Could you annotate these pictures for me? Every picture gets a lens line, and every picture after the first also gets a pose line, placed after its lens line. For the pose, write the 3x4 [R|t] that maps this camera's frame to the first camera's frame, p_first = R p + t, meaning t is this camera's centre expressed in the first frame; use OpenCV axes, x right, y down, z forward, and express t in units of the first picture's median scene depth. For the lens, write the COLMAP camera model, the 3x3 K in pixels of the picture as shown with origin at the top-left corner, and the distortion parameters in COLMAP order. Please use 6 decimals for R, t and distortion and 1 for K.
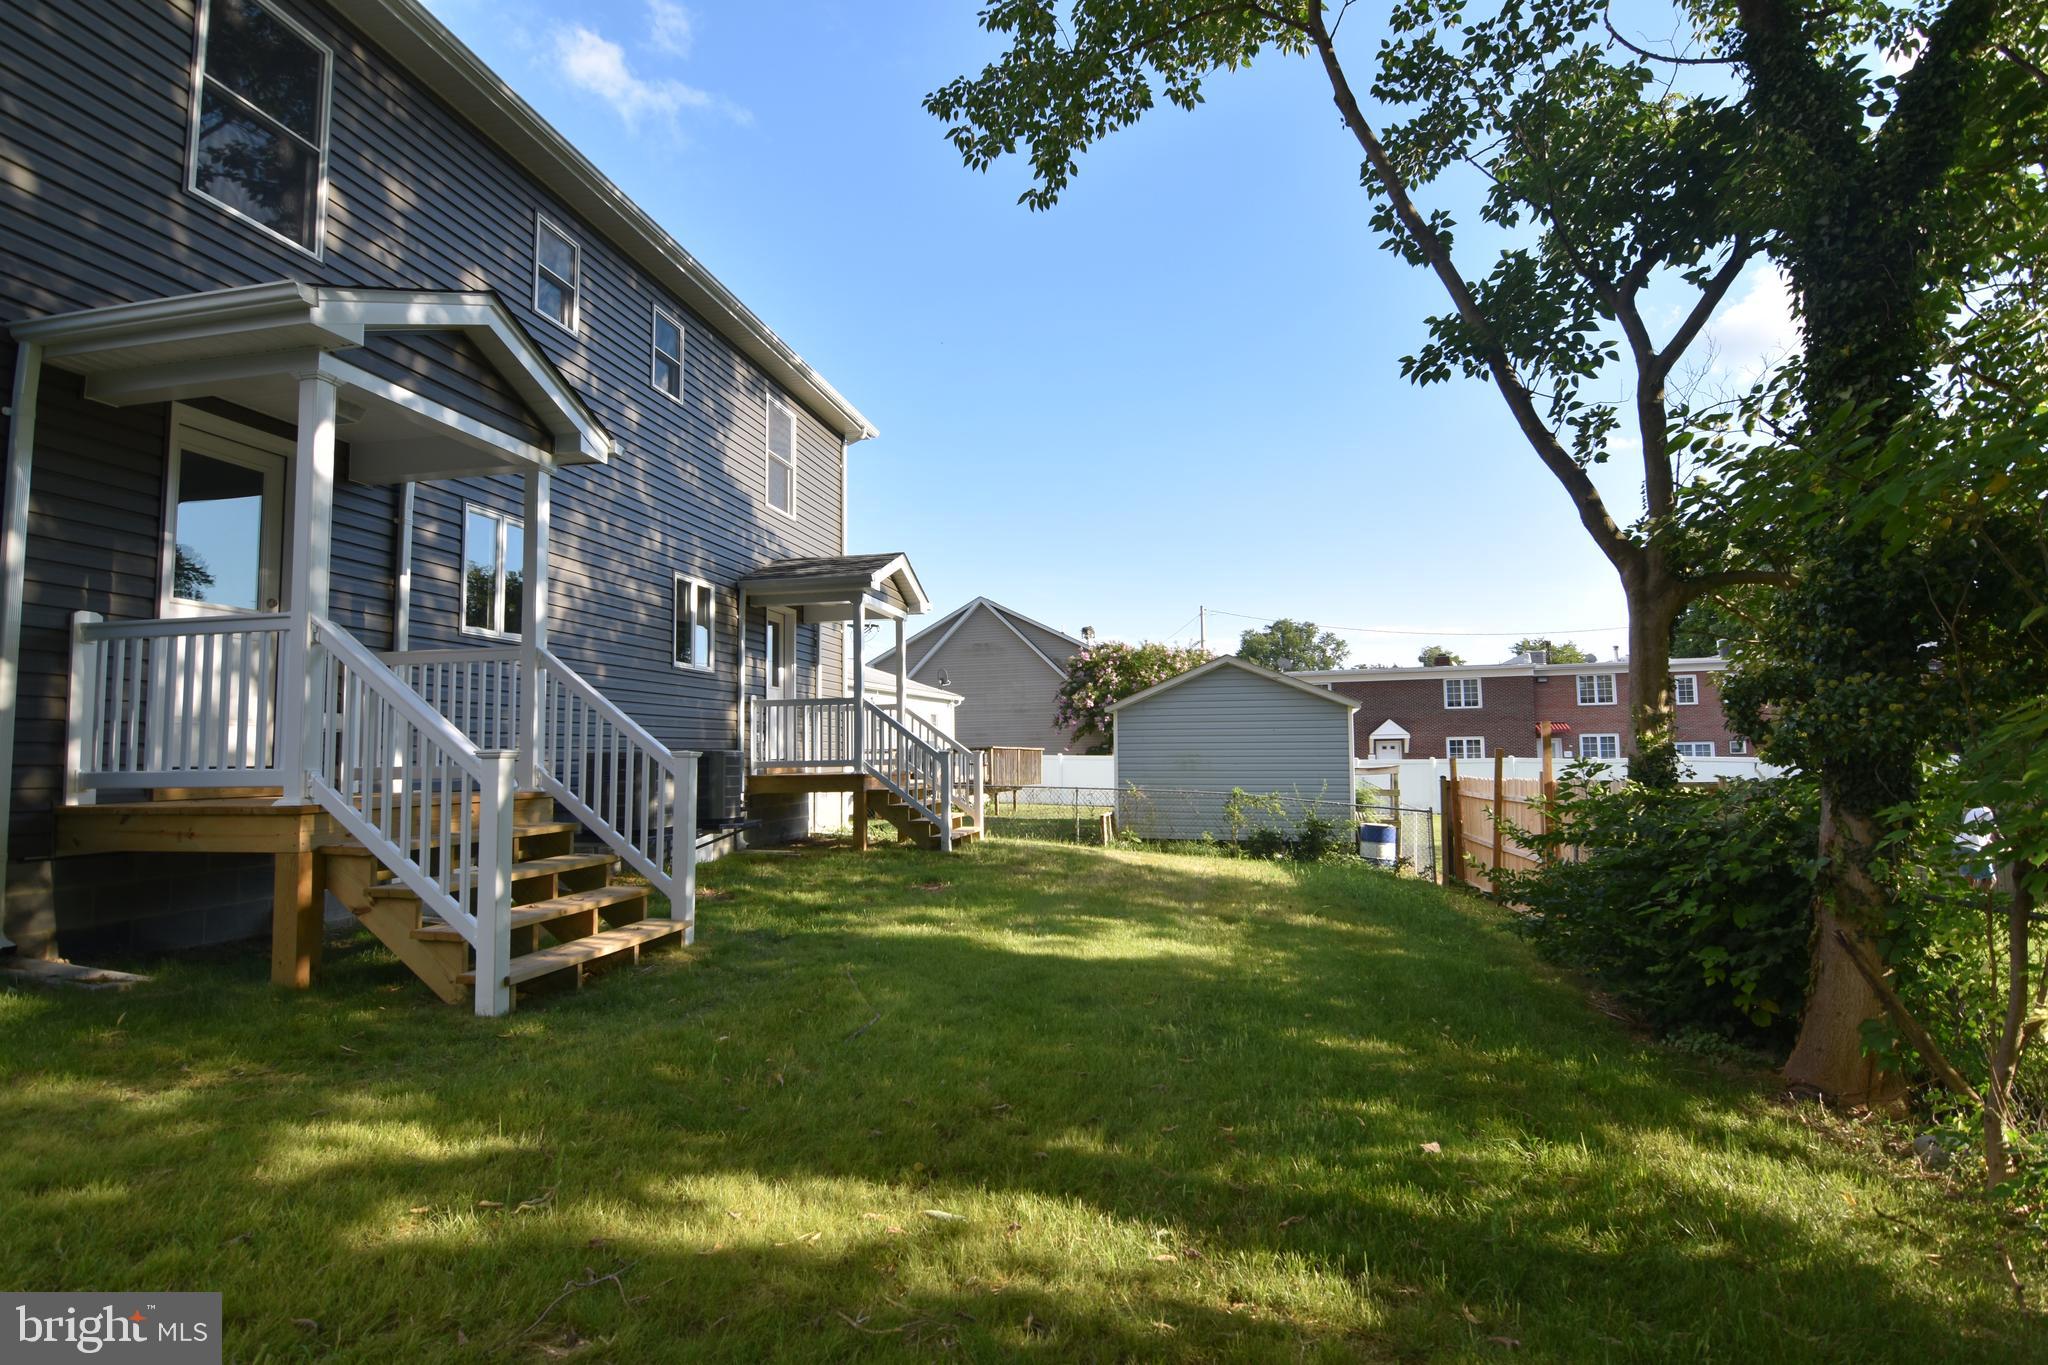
lens RADIAL K [[968.3, 0, 1028.0], [0, 968.3, 680.6], [0, 0, 1]] dist [-0.012253, -0.002272]
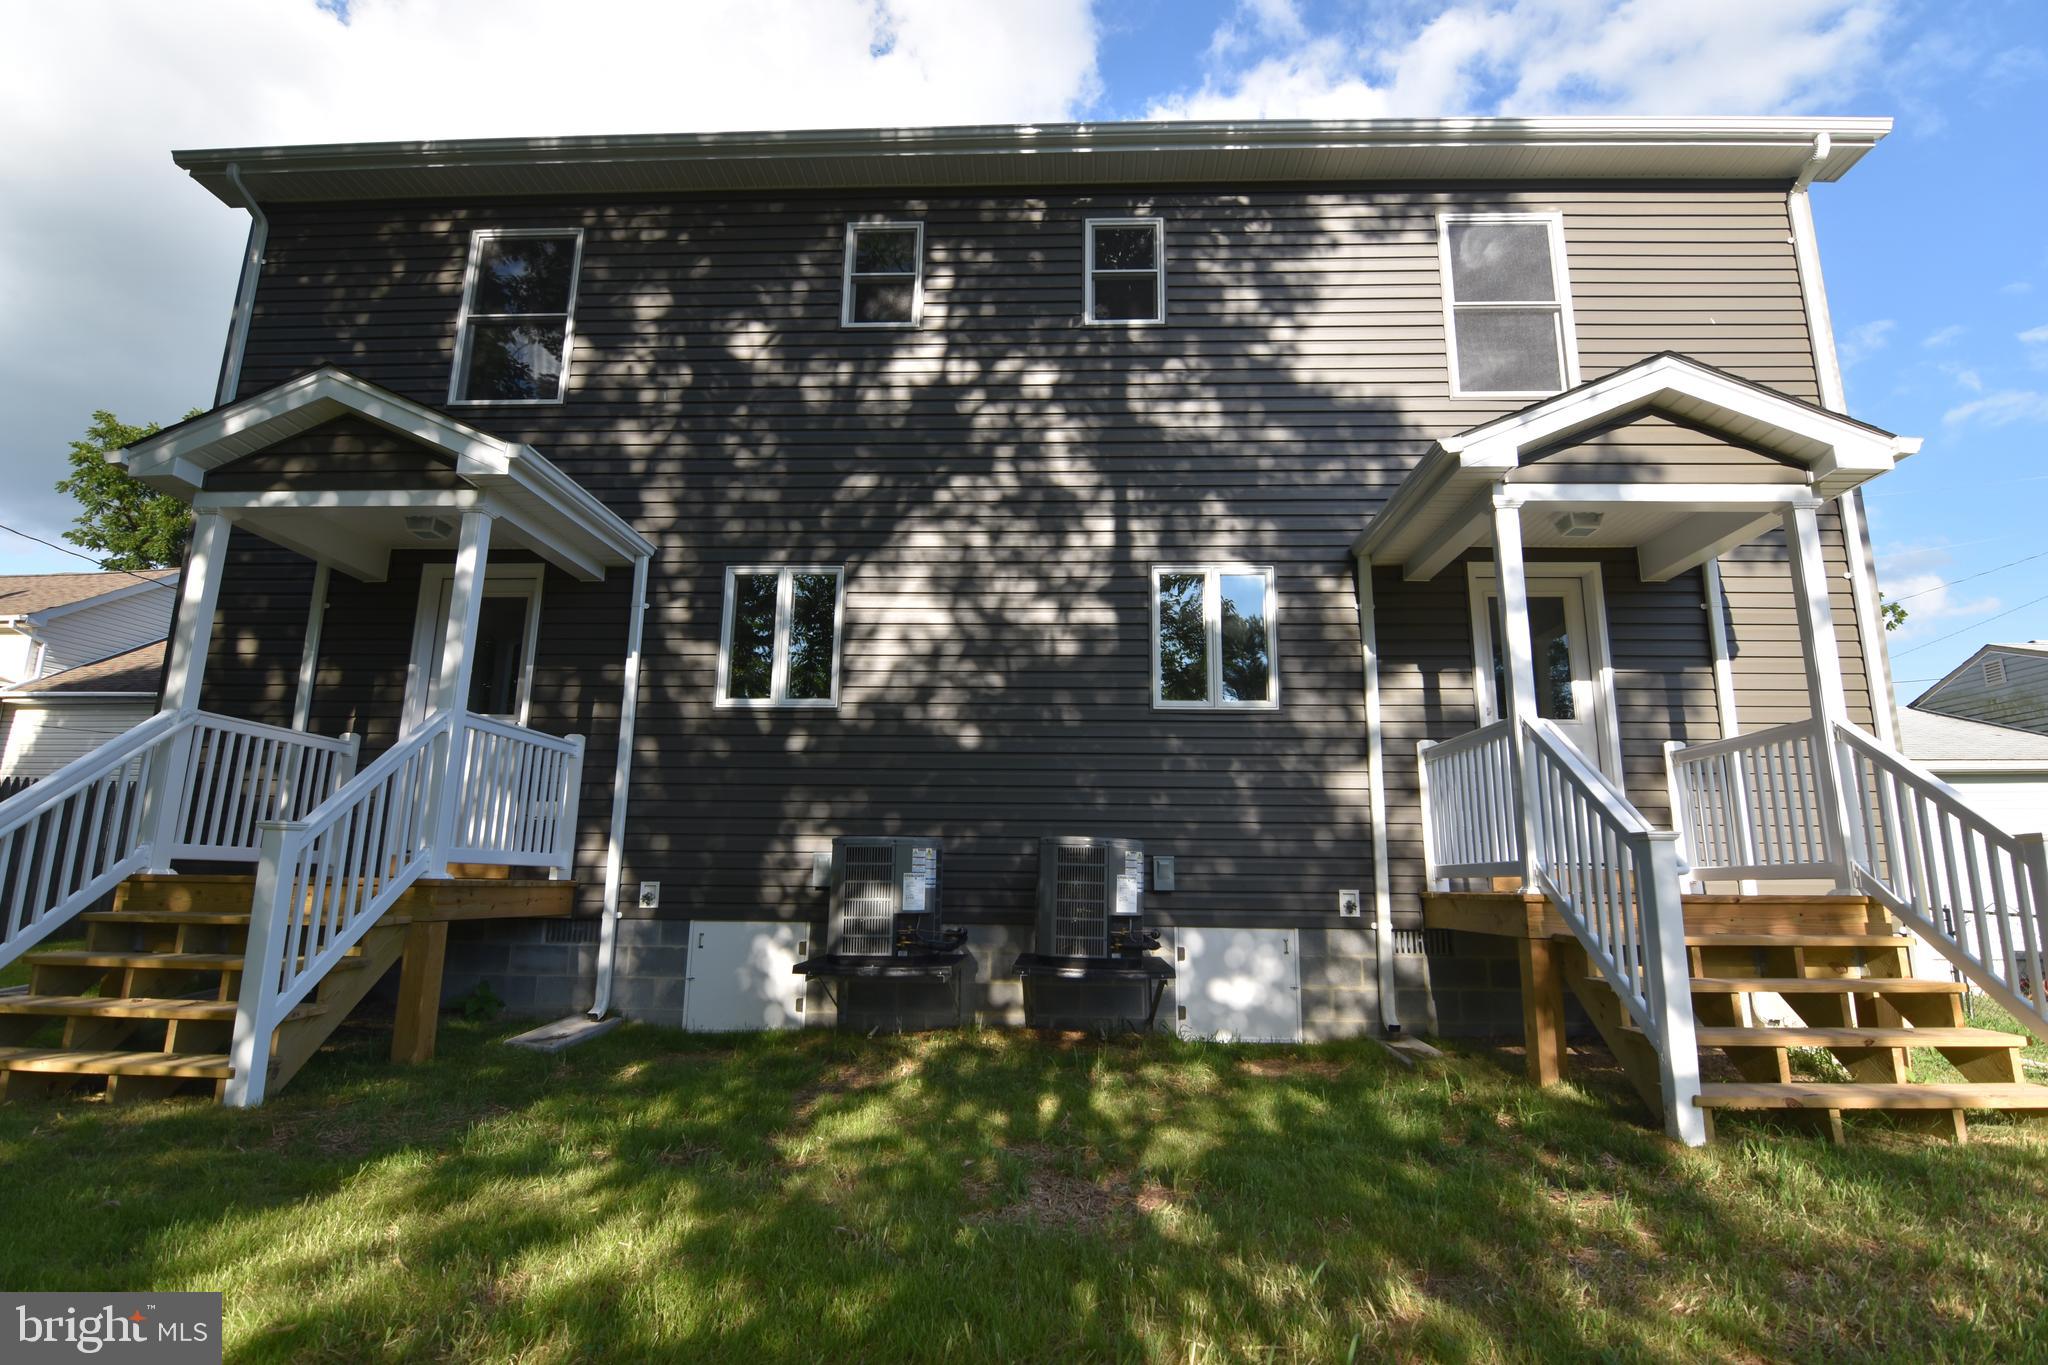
lens RADIAL K [[968.3, 0, 1030.4], [0, 968.3, 690.2], [0, 0, 1]] dist [-0.012253, -0.002272]
pose [[0.159201, -0.168019, -0.972844, 0.251607], [0.062010, 0.985167, -0.159999, 0.071140], [0.985297, -0.034854, 0.167259, 0.833314]]
